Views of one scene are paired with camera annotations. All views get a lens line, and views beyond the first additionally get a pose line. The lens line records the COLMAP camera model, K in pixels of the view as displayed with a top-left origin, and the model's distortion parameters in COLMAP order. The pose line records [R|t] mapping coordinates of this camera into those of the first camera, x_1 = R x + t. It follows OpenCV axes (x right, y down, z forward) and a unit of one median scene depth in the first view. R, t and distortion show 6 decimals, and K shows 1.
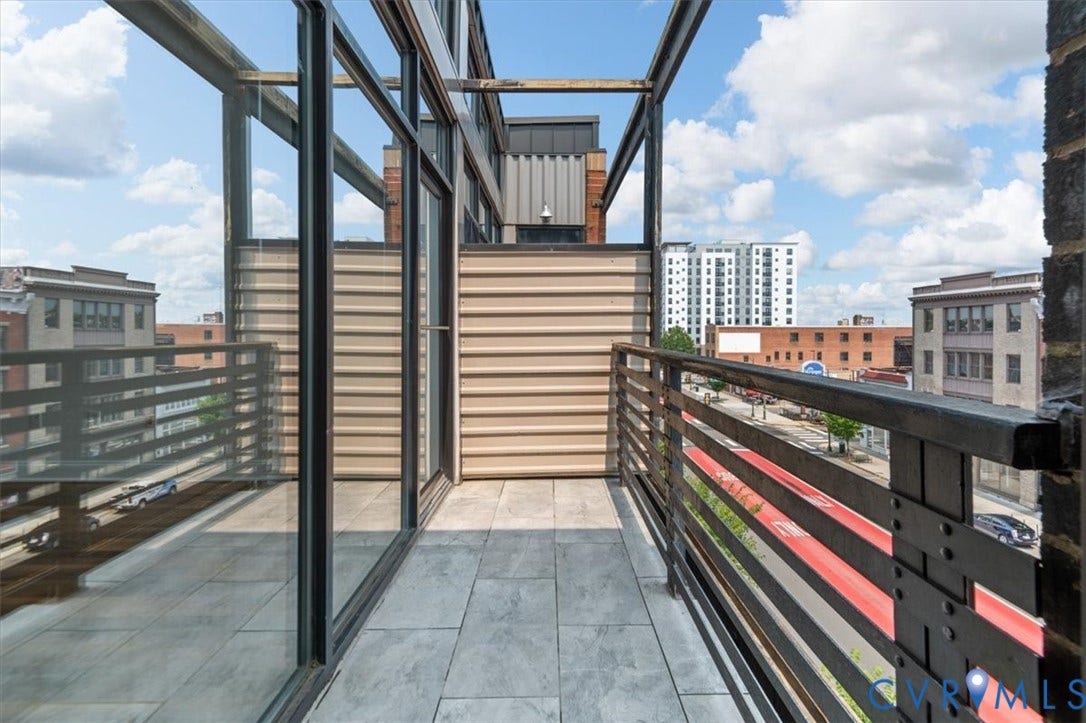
lens RADIAL K [[491.2, 0, 561.8], [0, 491.2, 329.8], [0, 0, 1]] dist [0.027457, -0.010901]
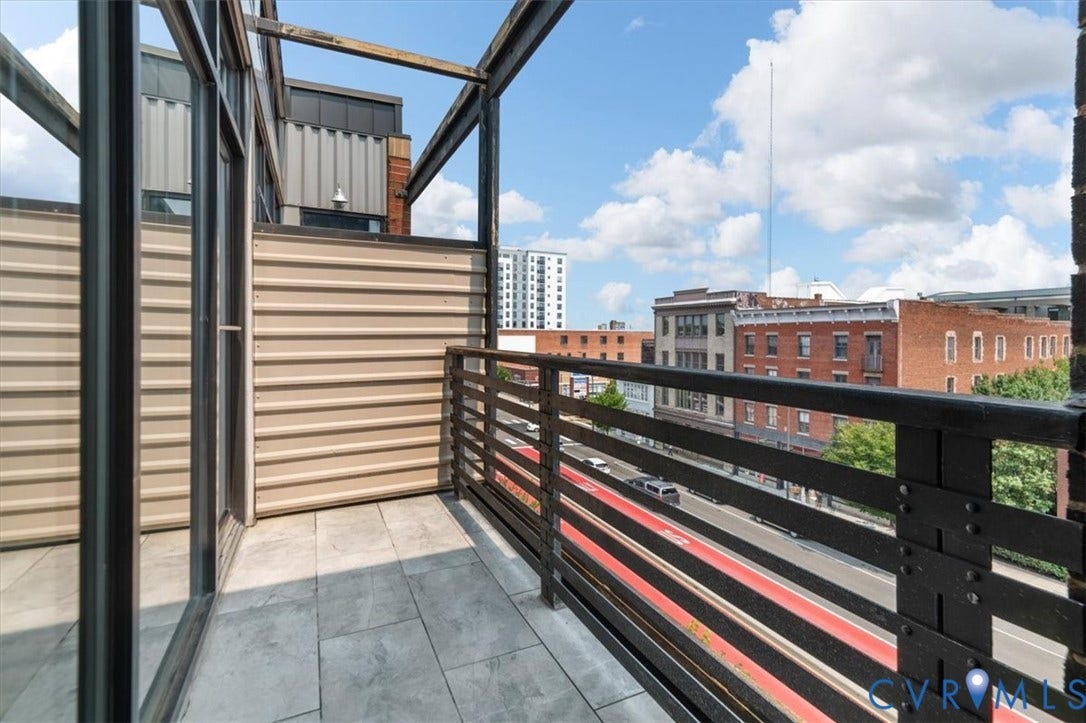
lens RADIAL K [[500.5, 0, 556.8], [0, 500.5, 334.6], [0, 0, 1]] dist [0.023278, -0.010396]
pose [[0.910501, 0.004946, 0.413477, -0.097923], [-0.006775, 0.999973, 0.002955, 0.000549], [-0.413452, -0.005492, 0.910510, 0.056971]]
